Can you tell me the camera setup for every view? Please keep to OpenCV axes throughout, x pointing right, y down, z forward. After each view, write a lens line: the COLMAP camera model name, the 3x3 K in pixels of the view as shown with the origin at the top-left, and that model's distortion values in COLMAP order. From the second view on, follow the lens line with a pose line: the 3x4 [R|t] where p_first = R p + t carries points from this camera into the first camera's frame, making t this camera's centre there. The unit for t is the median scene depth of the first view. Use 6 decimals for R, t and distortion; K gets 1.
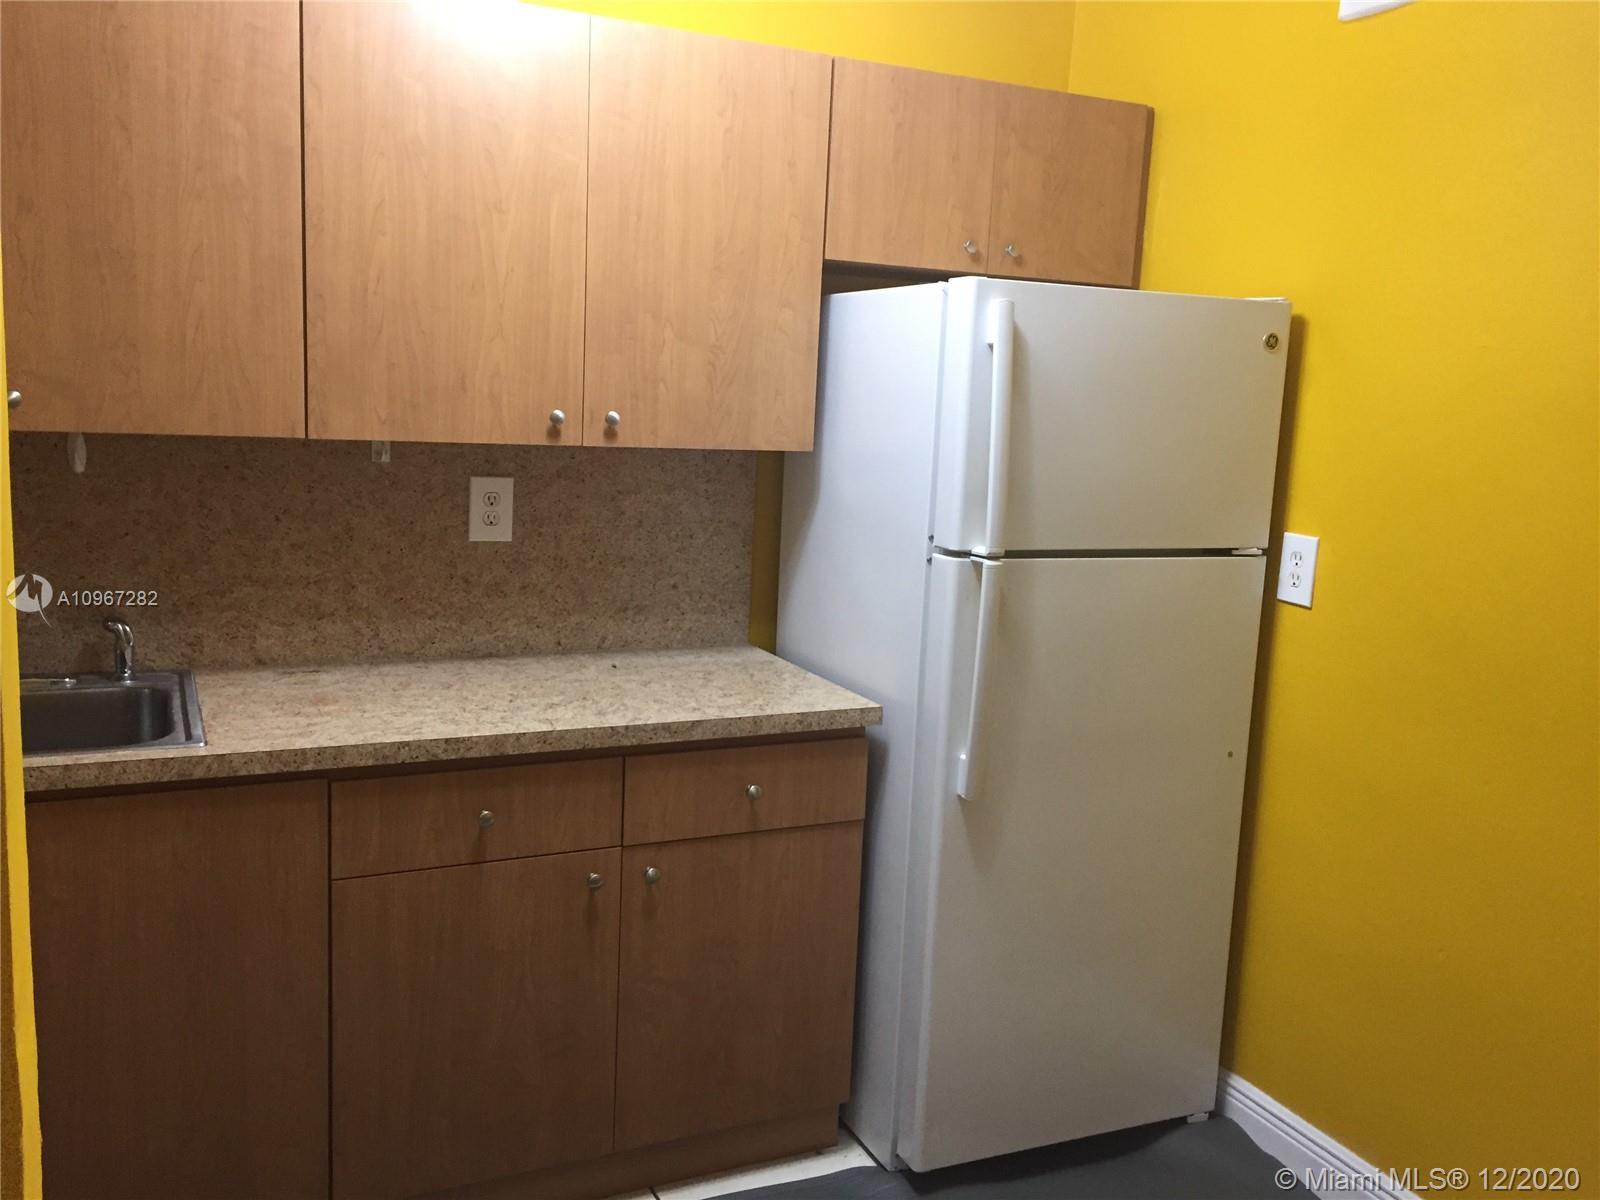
lens RADIAL K [[1363.0, 0, 797.9], [0, 1363.0, 595.4], [0, 0, 1]] dist [0.058086, -0.088155]
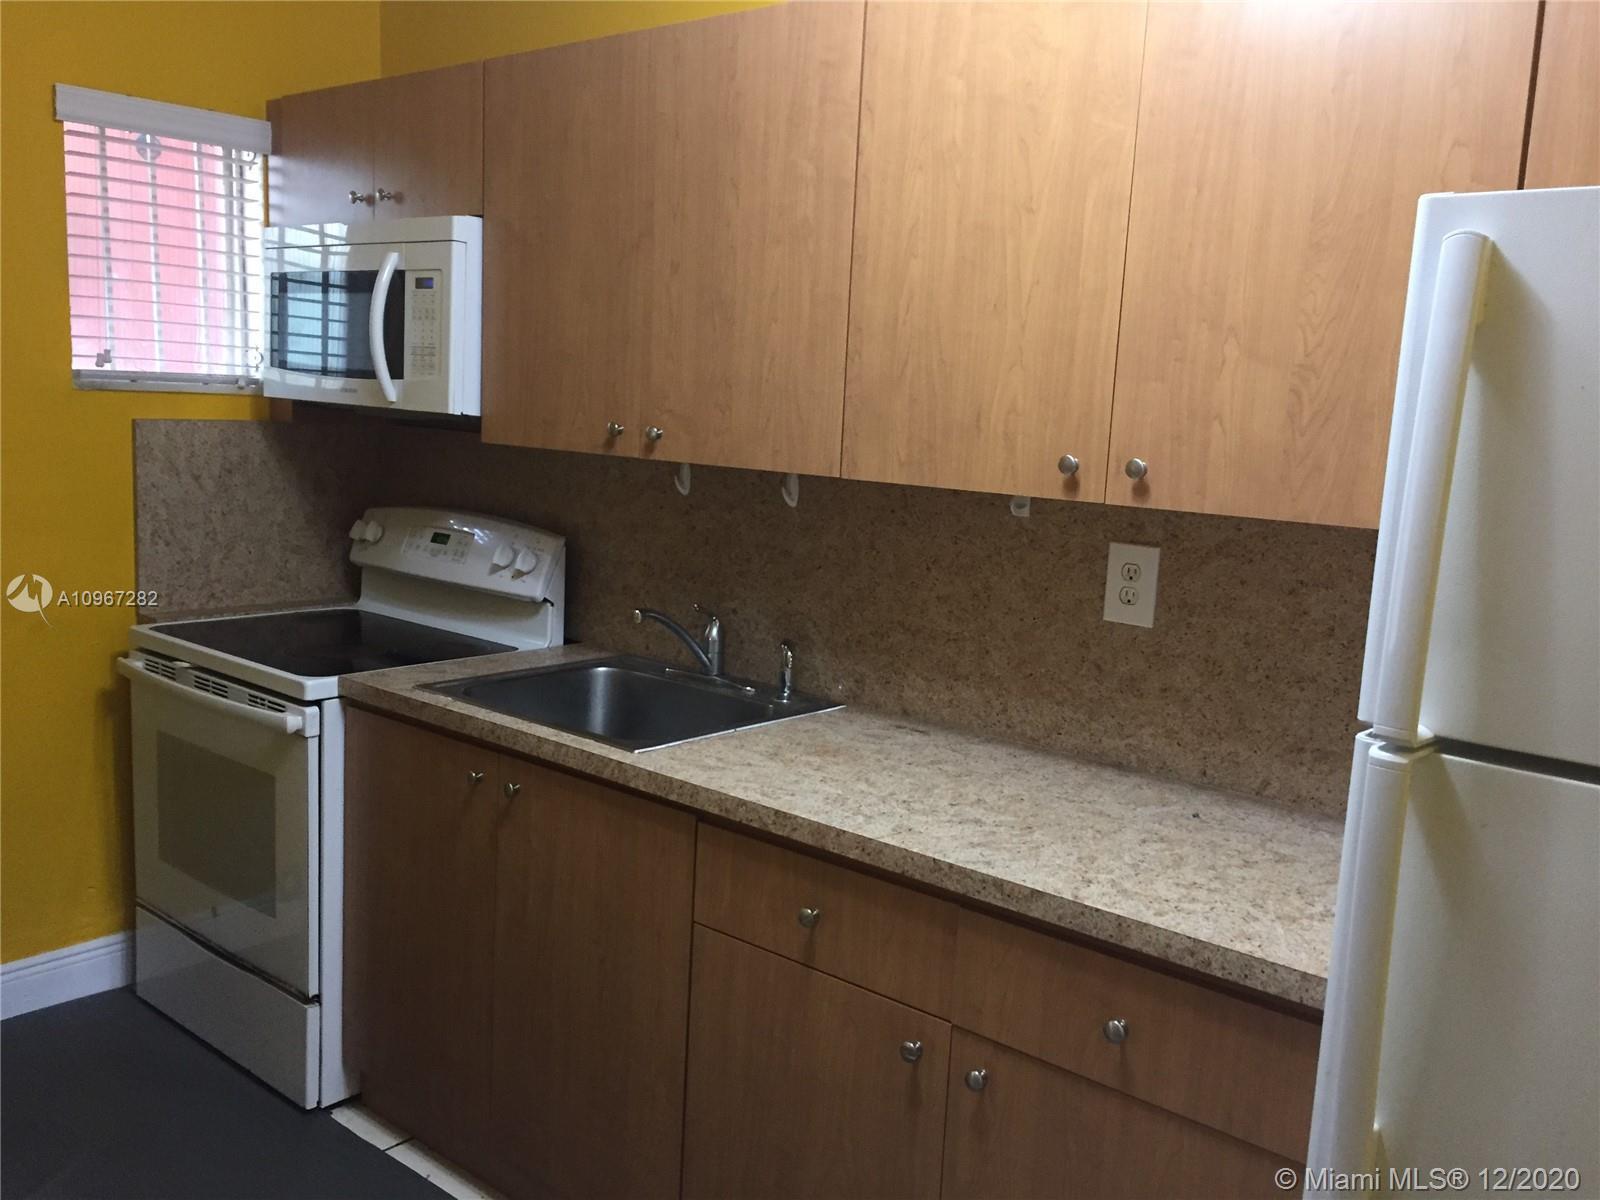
lens RADIAL K [[1363.0, 0, 799.4], [0, 1363.0, 598.5], [0, 0, 1]] dist [0.058086, -0.088155]
pose [[0.404601, 0.106033, -0.908325, 0.468359], [-0.169215, 0.984784, 0.039584, -0.059276], [0.898701, 0.137686, 0.416387, 0.540983]]
